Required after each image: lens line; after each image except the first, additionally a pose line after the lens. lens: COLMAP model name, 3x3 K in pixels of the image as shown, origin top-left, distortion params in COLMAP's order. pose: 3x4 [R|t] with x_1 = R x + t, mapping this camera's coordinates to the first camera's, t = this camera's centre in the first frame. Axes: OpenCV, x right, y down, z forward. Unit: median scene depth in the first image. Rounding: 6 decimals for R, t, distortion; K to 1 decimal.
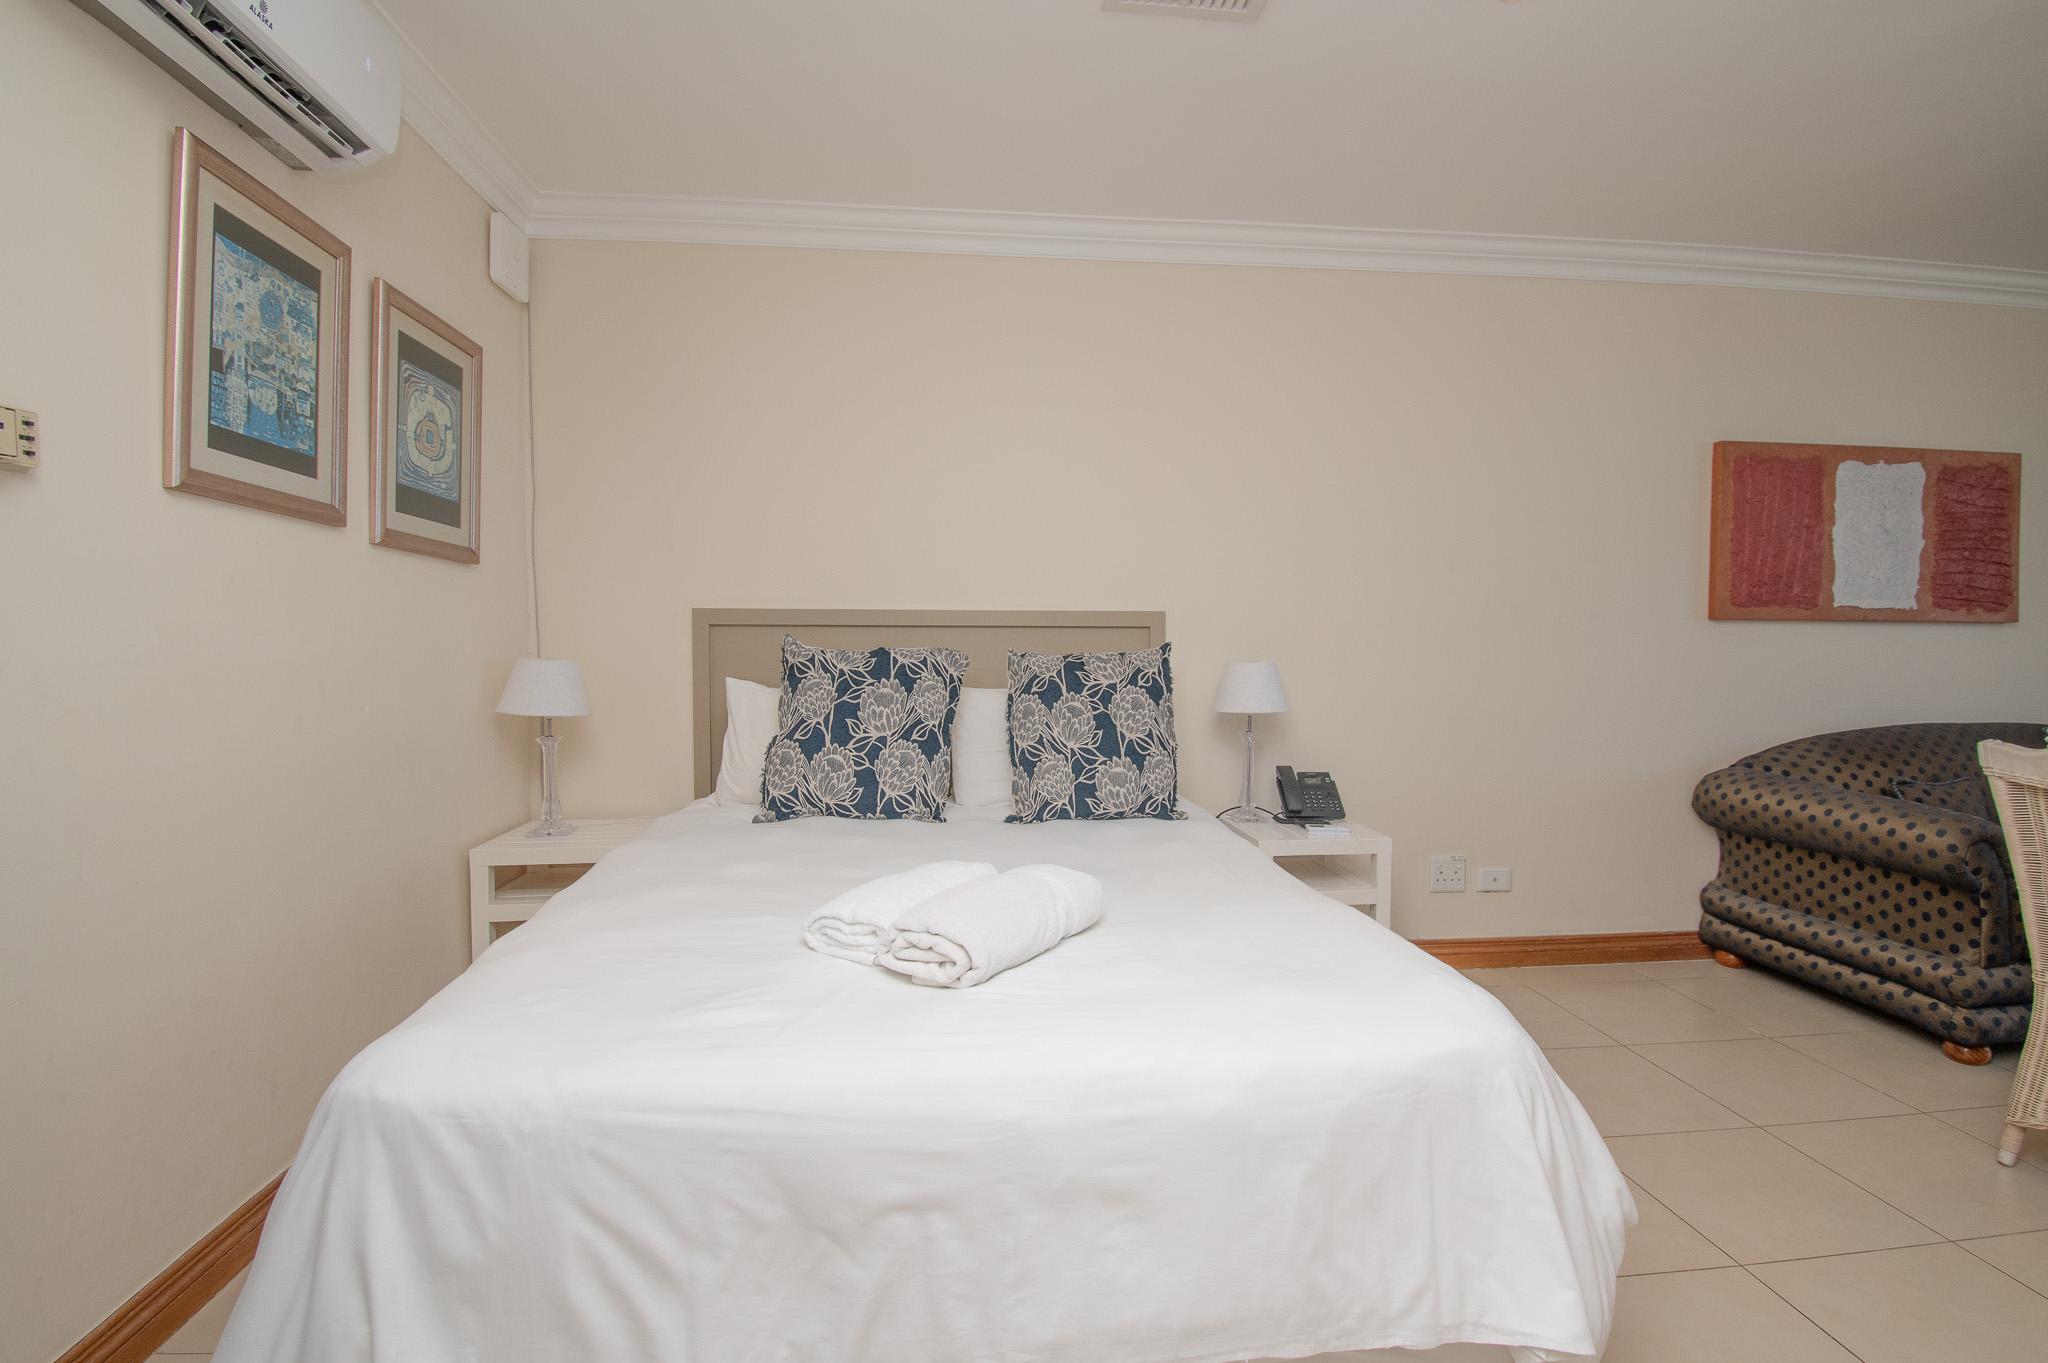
lens RADIAL K [[899.4, 0, 1034.7], [0, 899.4, 684.7], [0, 0, 1]] dist [0.010108, -0.021510]
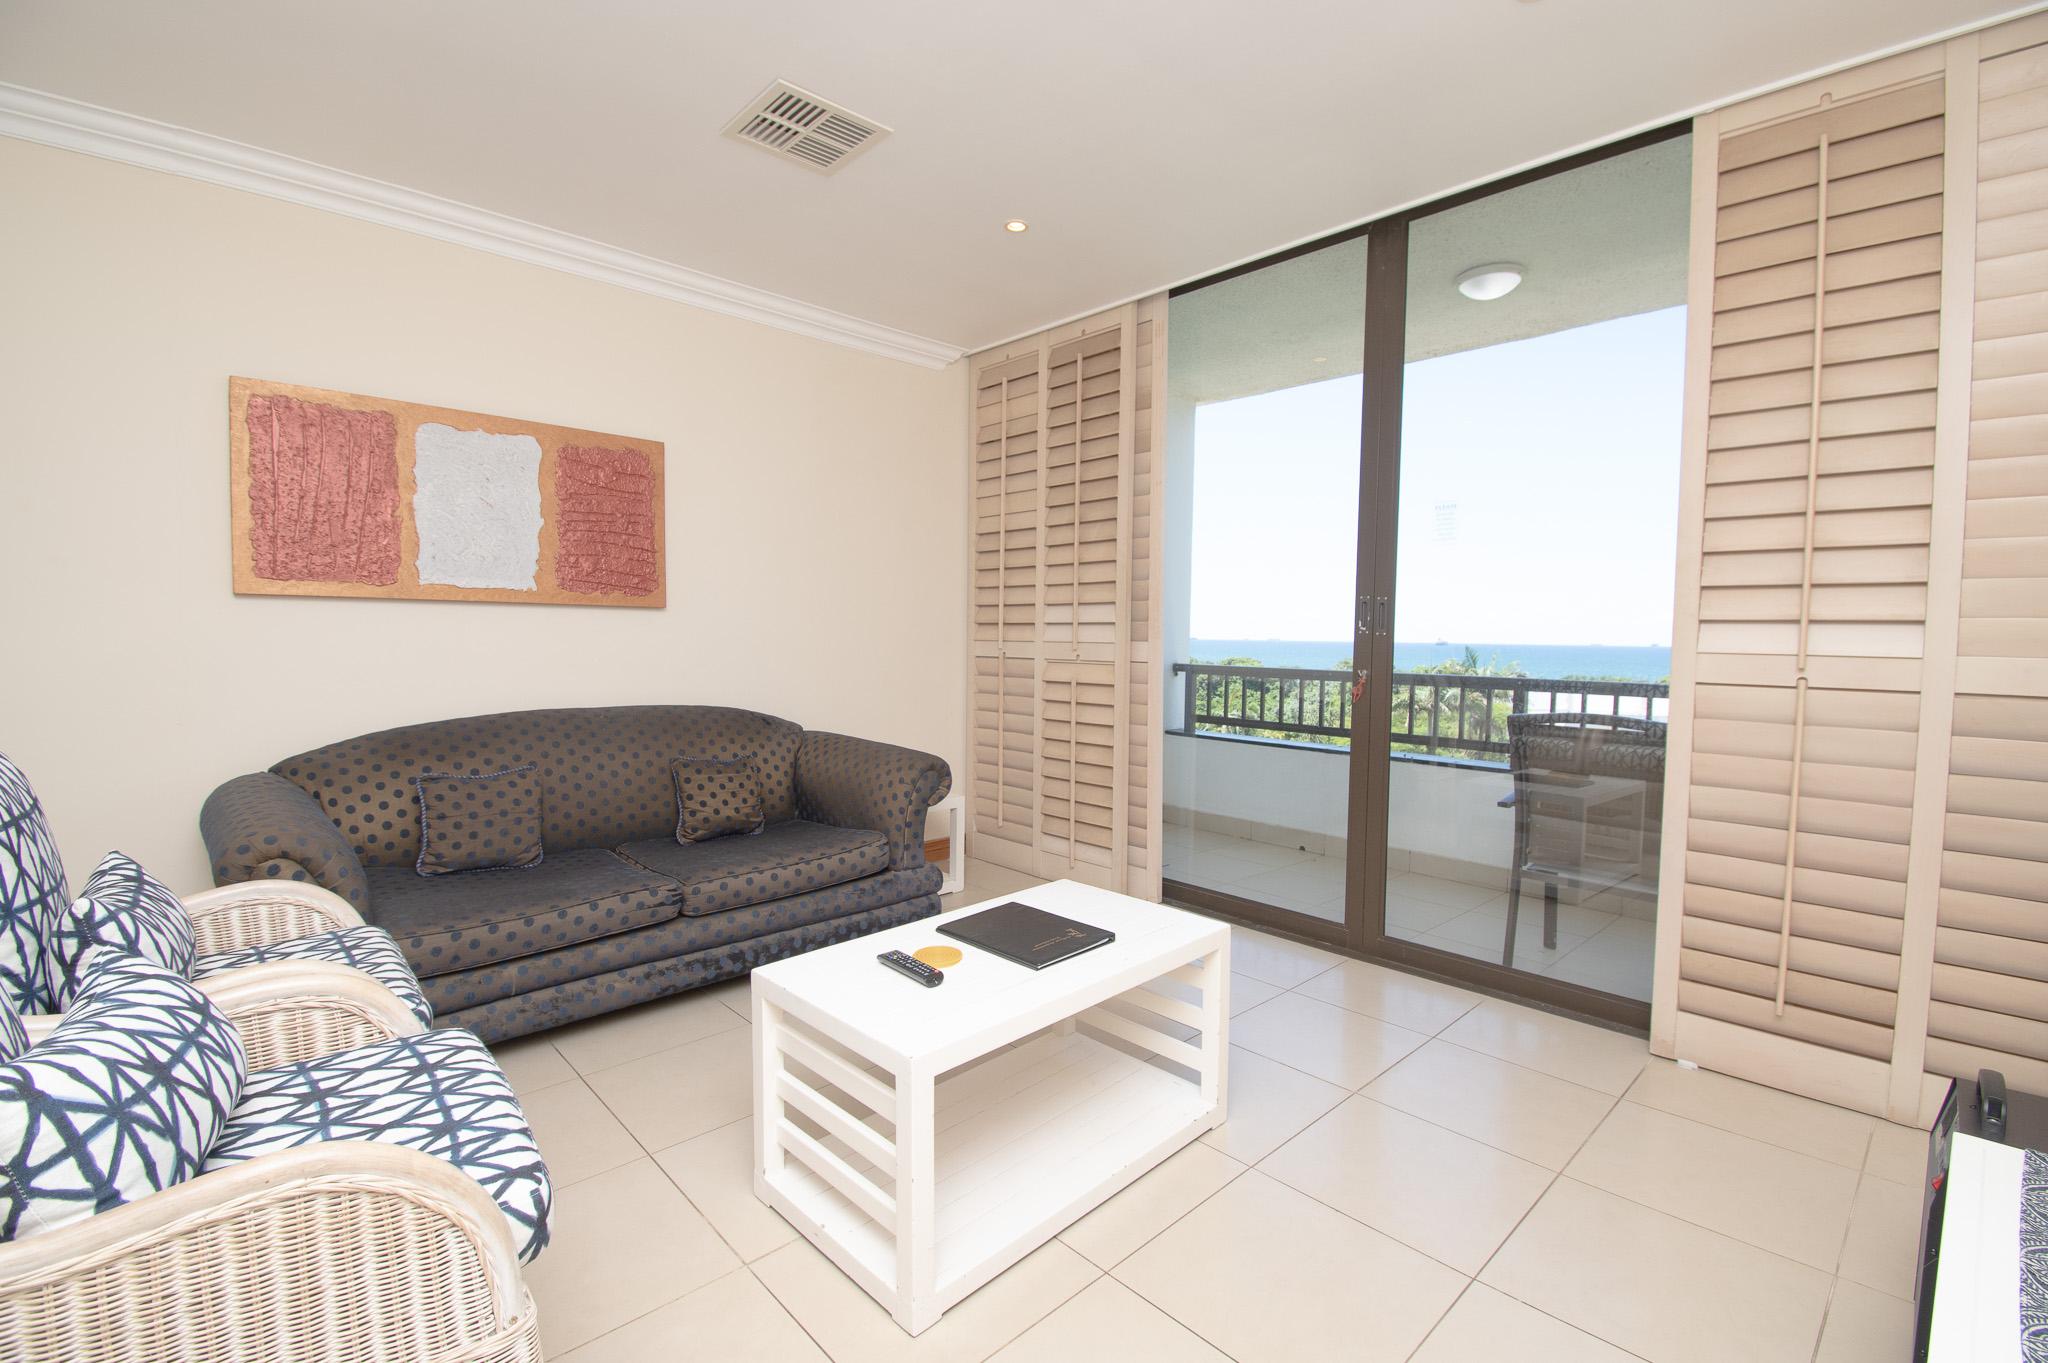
lens RADIAL K [[899.4, 0, 1034.7], [0, 899.4, 684.7], [0, 0, 1]] dist [0.010108, -0.021510]
pose [[0.768434, -0.027743, 0.639328, 0.797948], [0.010920, 0.999483, 0.030246, -0.006543], [-0.639836, -0.016260, 0.768339, -0.097450]]
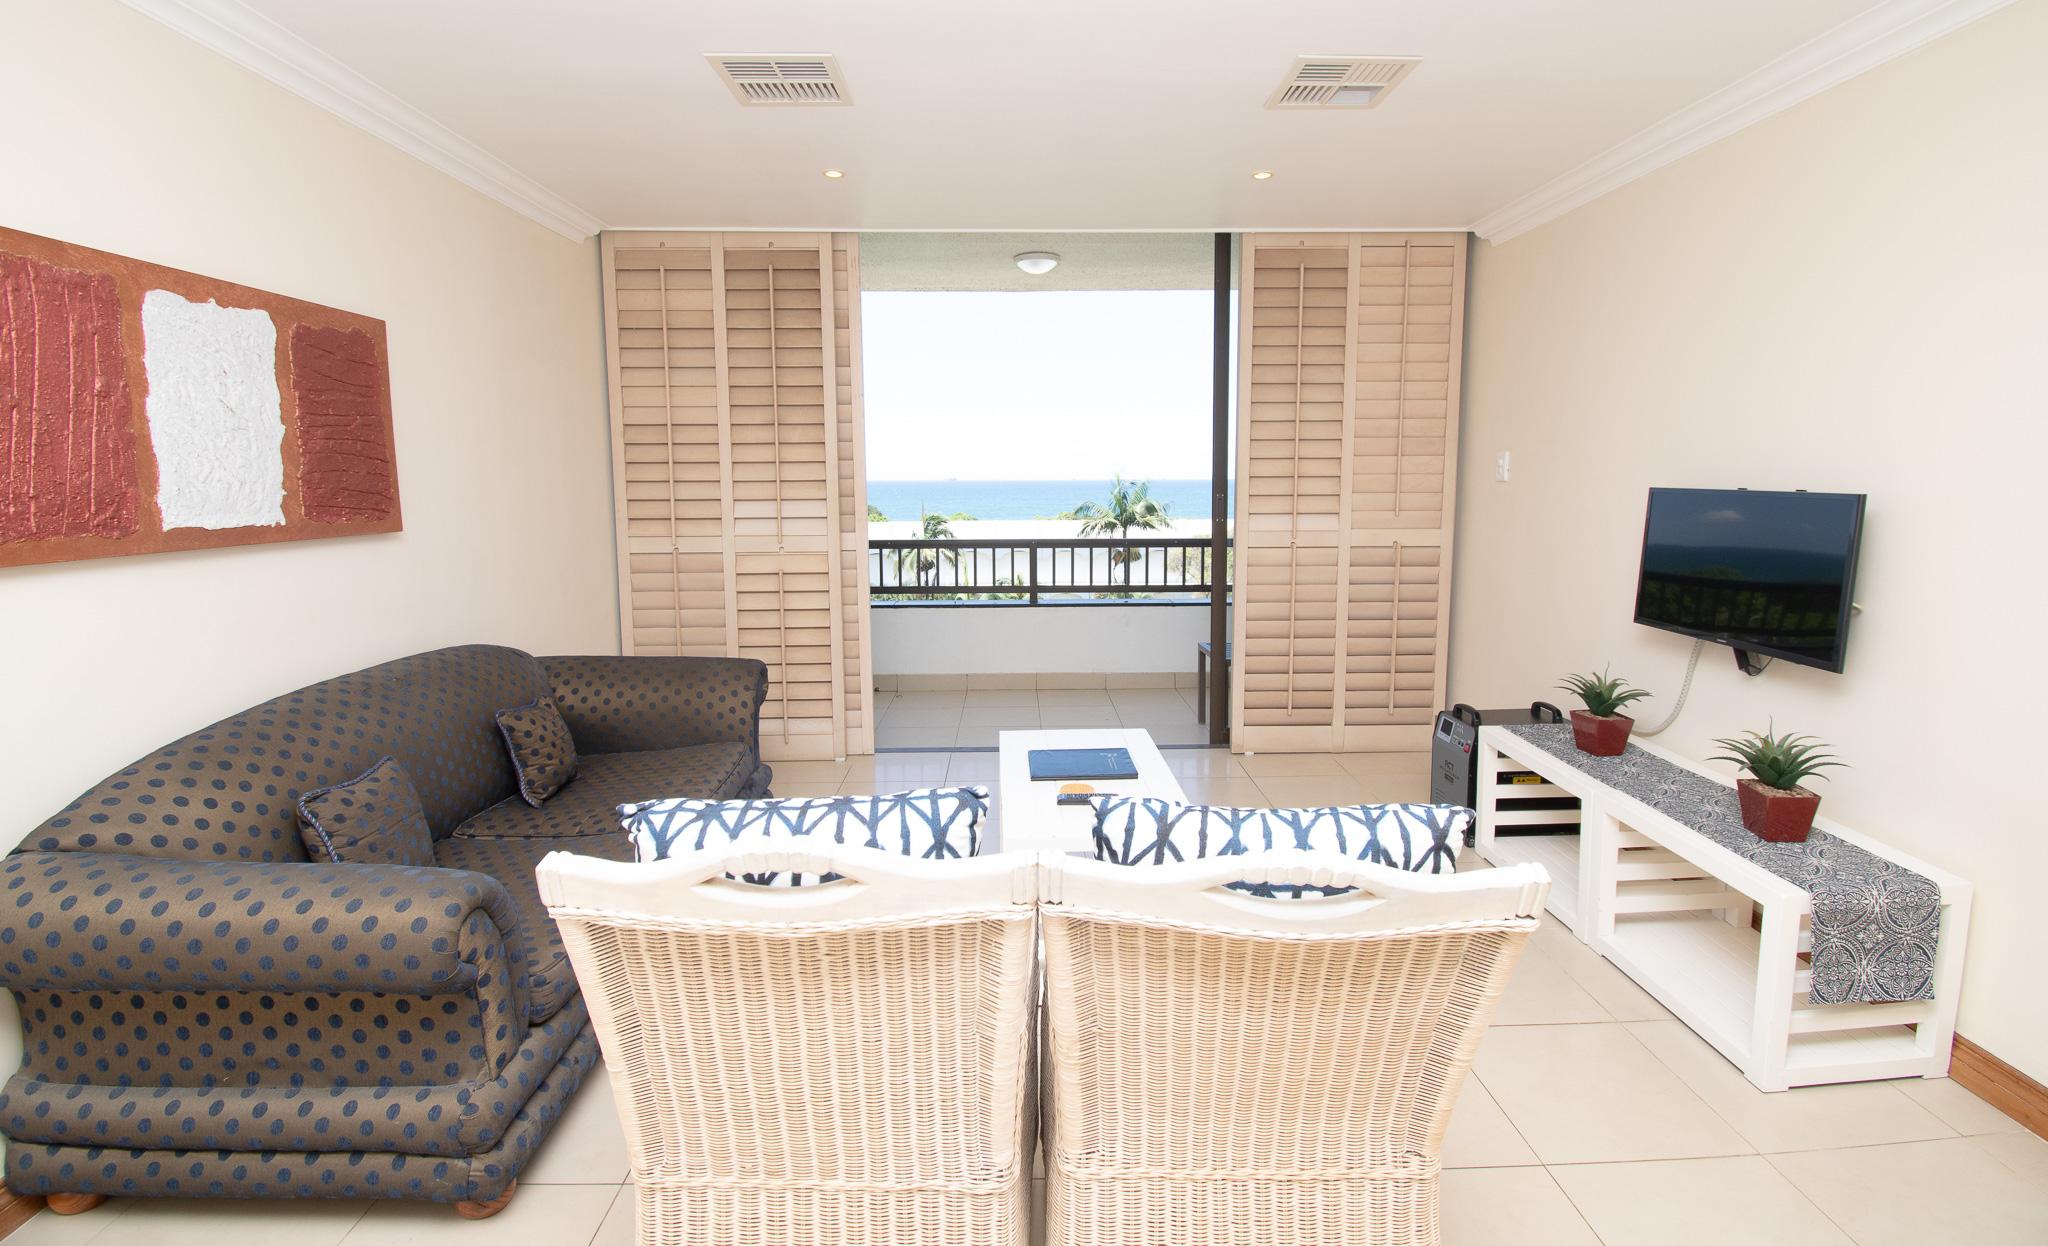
lens RADIAL K [[900.5, 0, 1036.4], [0, 900.5, 569.3], [0, 0, 1]] dist [0.000448, -0.012912]
pose [[0.041851, -0.105084, 0.993582, 0.318154], [0.039609, 0.993846, 0.103444, -0.101086], [-0.998338, 0.035026, 0.045755, 0.384736]]
